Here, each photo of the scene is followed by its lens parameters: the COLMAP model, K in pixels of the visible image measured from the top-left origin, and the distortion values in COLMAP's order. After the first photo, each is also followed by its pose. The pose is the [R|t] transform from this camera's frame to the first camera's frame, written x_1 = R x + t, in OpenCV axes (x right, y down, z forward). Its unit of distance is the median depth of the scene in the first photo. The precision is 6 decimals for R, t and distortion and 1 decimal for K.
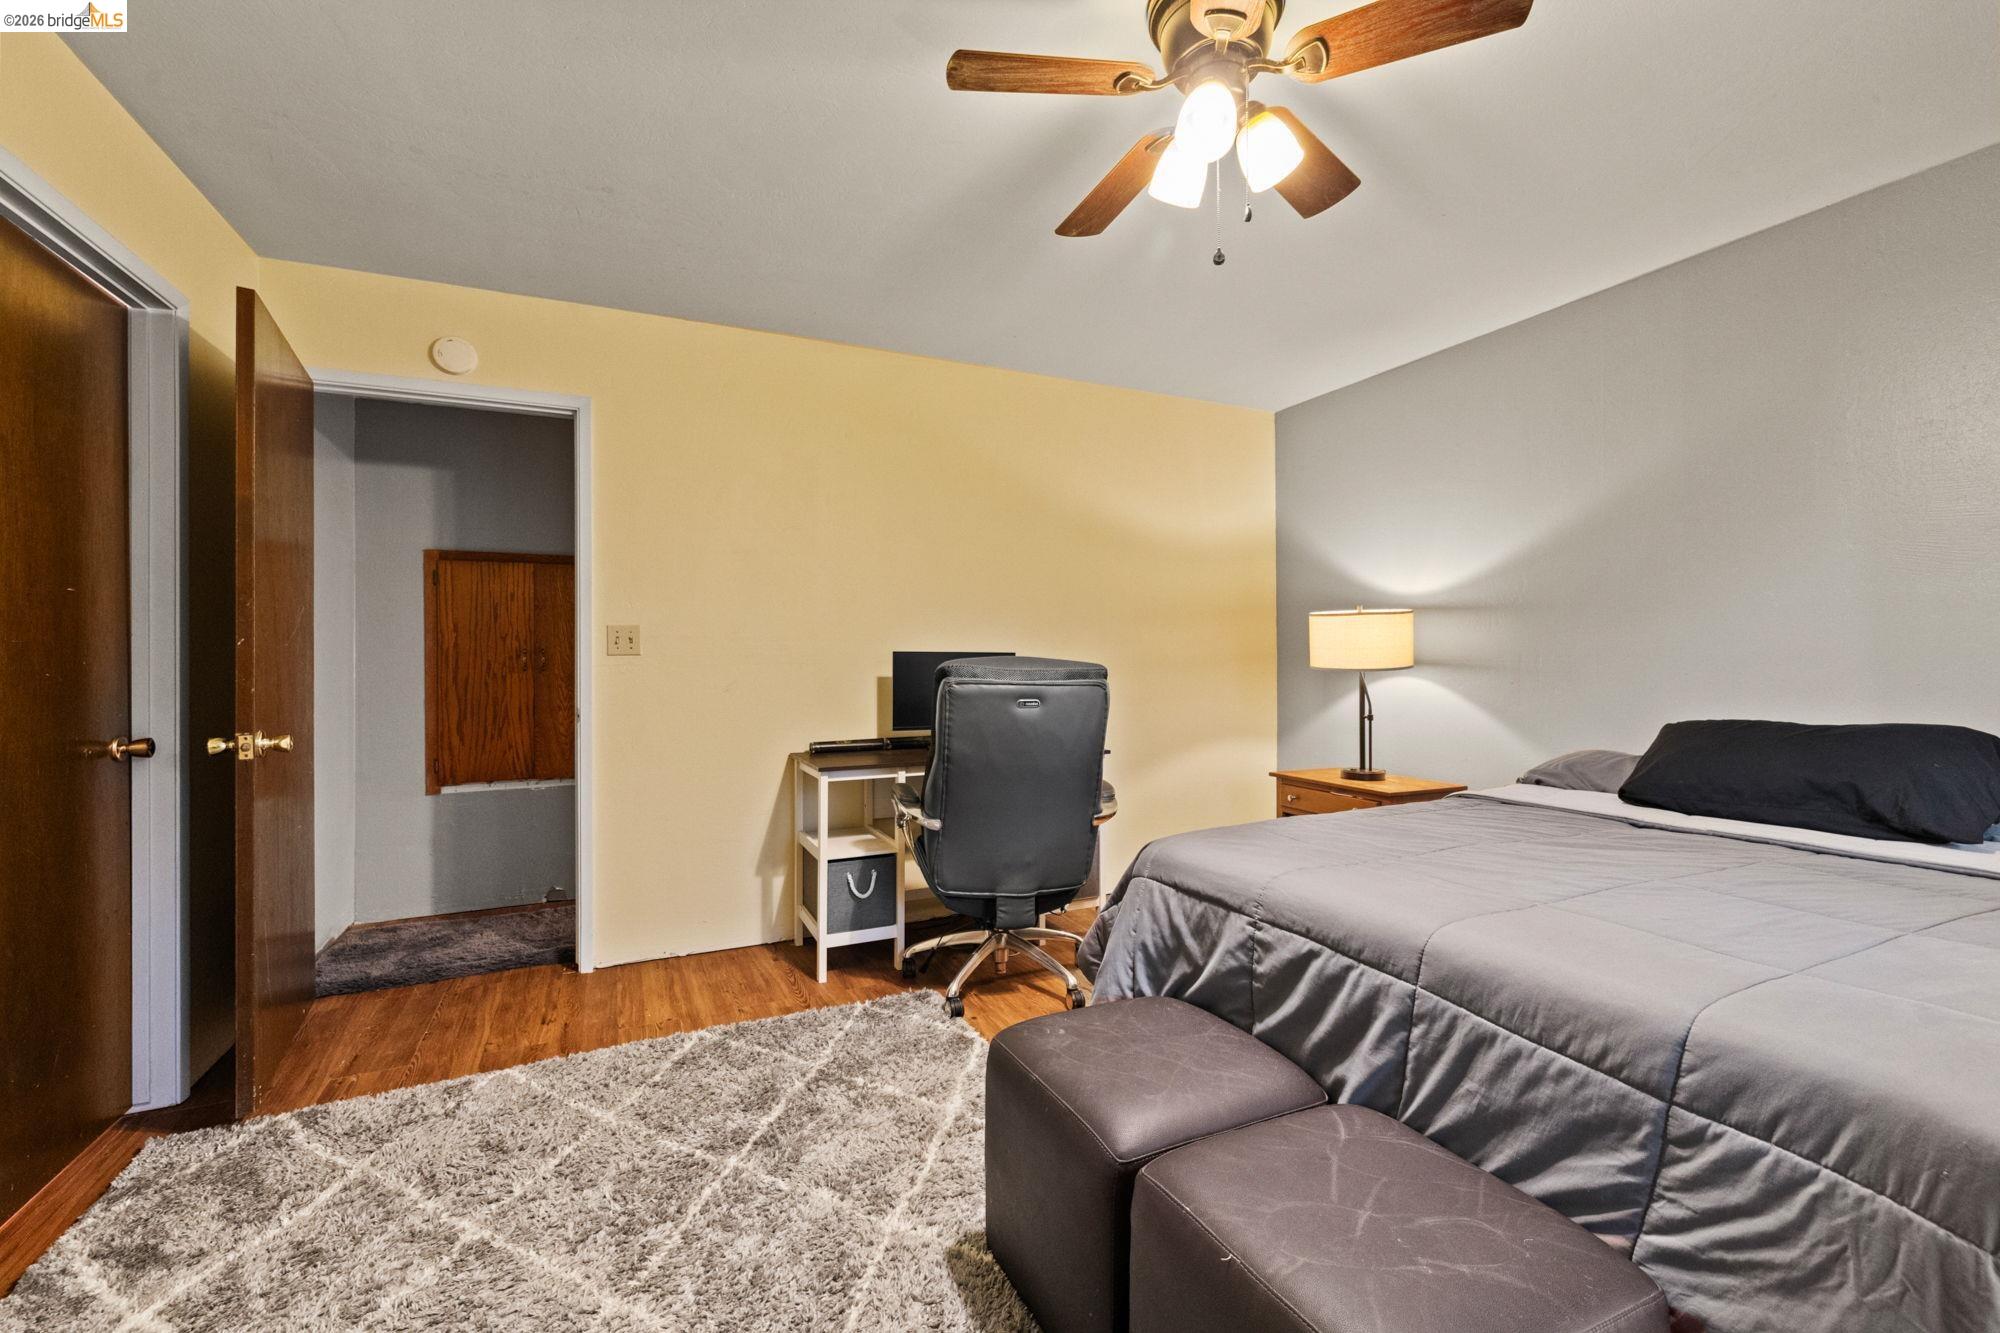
lens RADIAL K [[846.0, 0, 1009.8], [0, 846.0, 672.5], [0, 0, 1]] dist [0.000765, 0.000333]
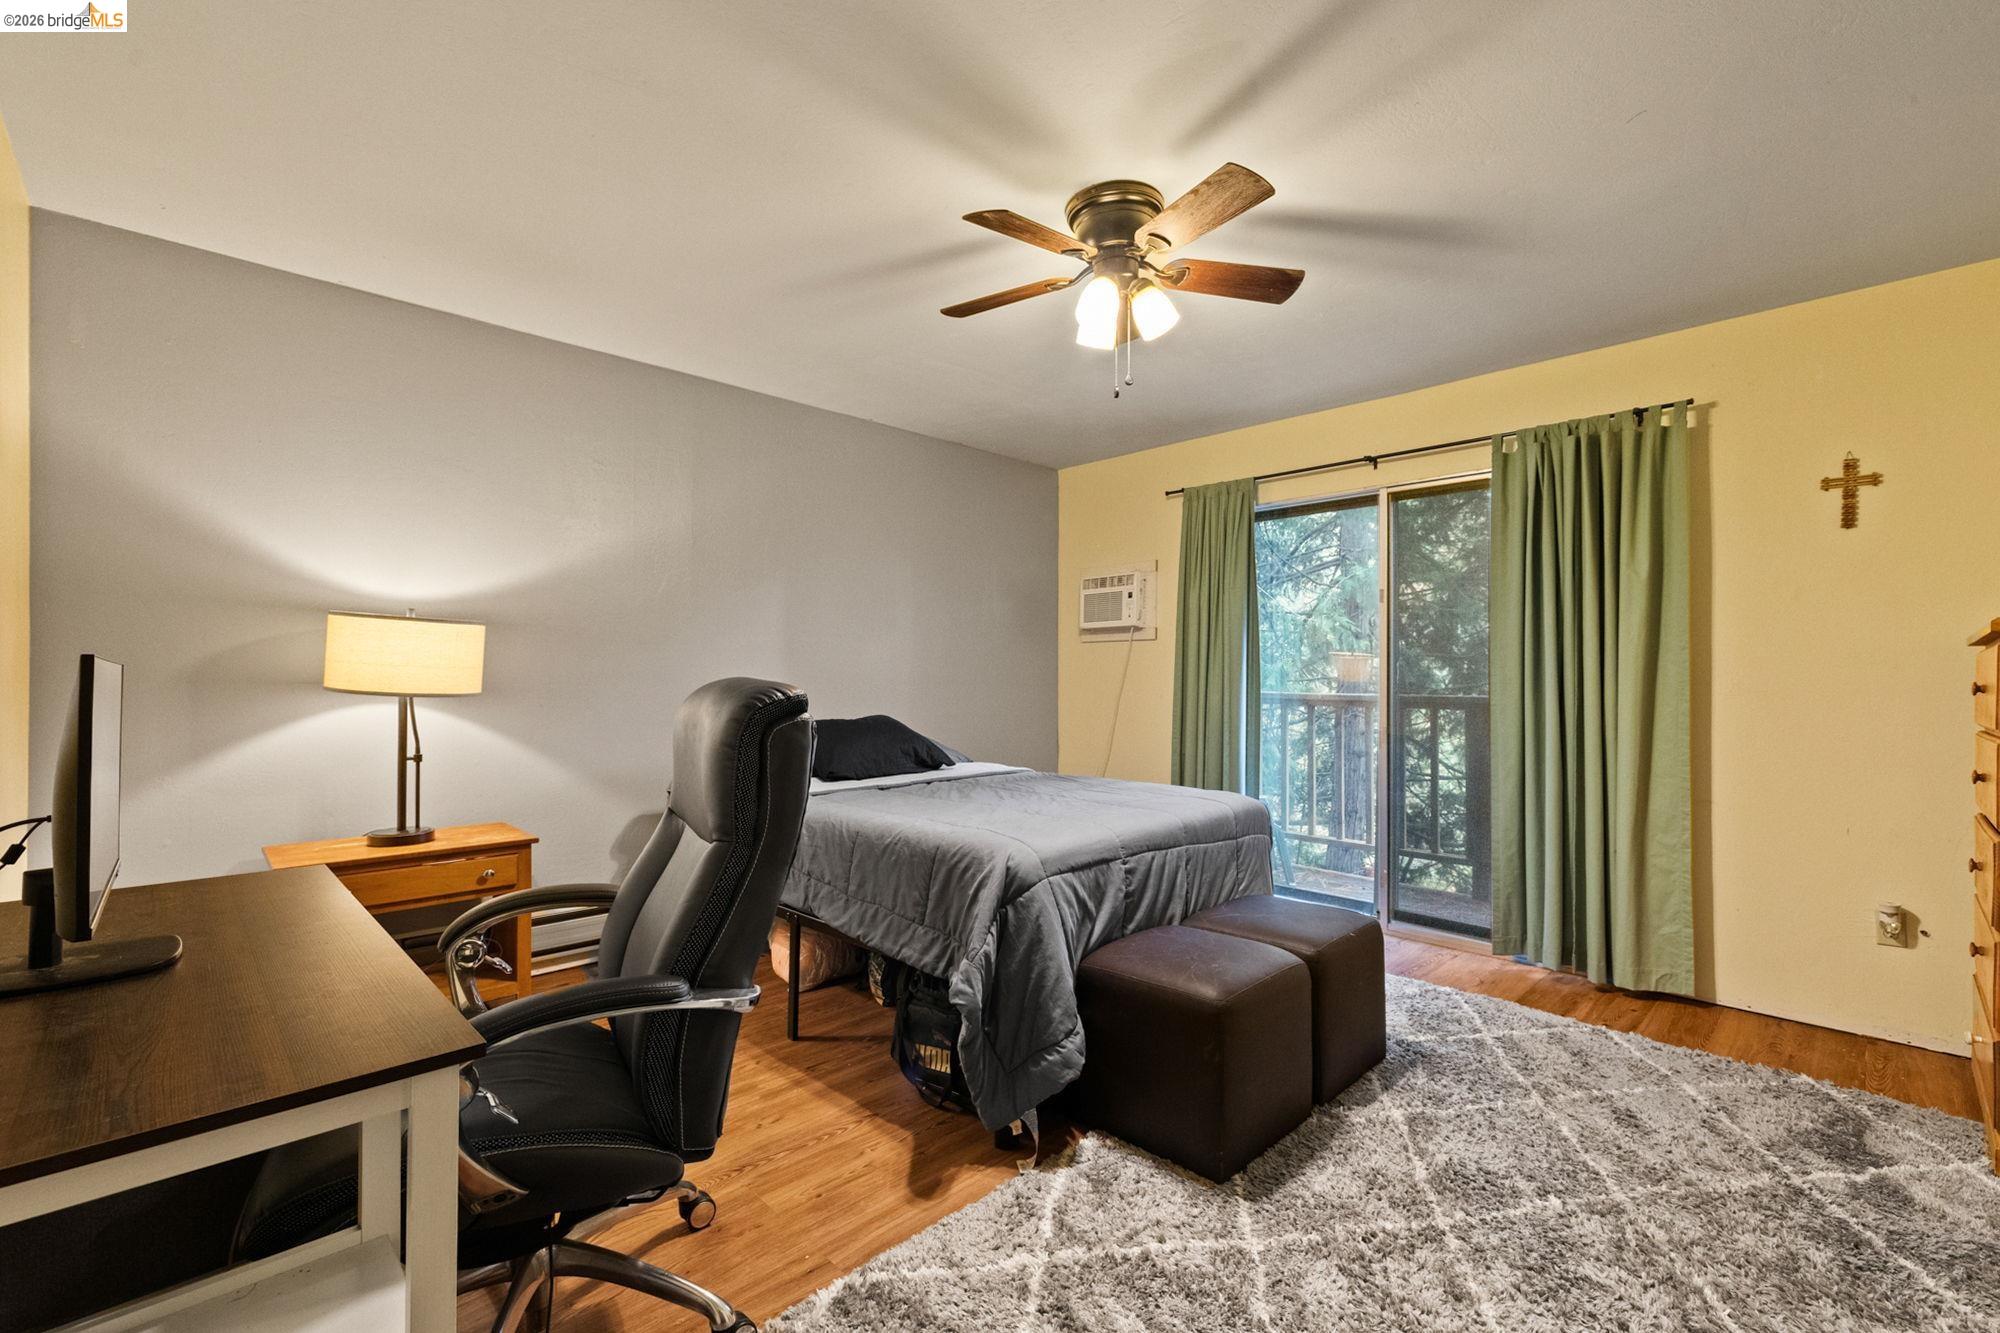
lens RADIAL K [[846.0, 0, 1009.8], [0, 846.0, 672.5], [0, 0, 1]] dist [0.000765, 0.000333]
pose [[-0.343323, 0.015923, 0.939083, -0.961096], [0.009149, 0.999866, -0.013609, -0.016912], [-0.939173, 0.003919, -0.343422, 1.557657]]
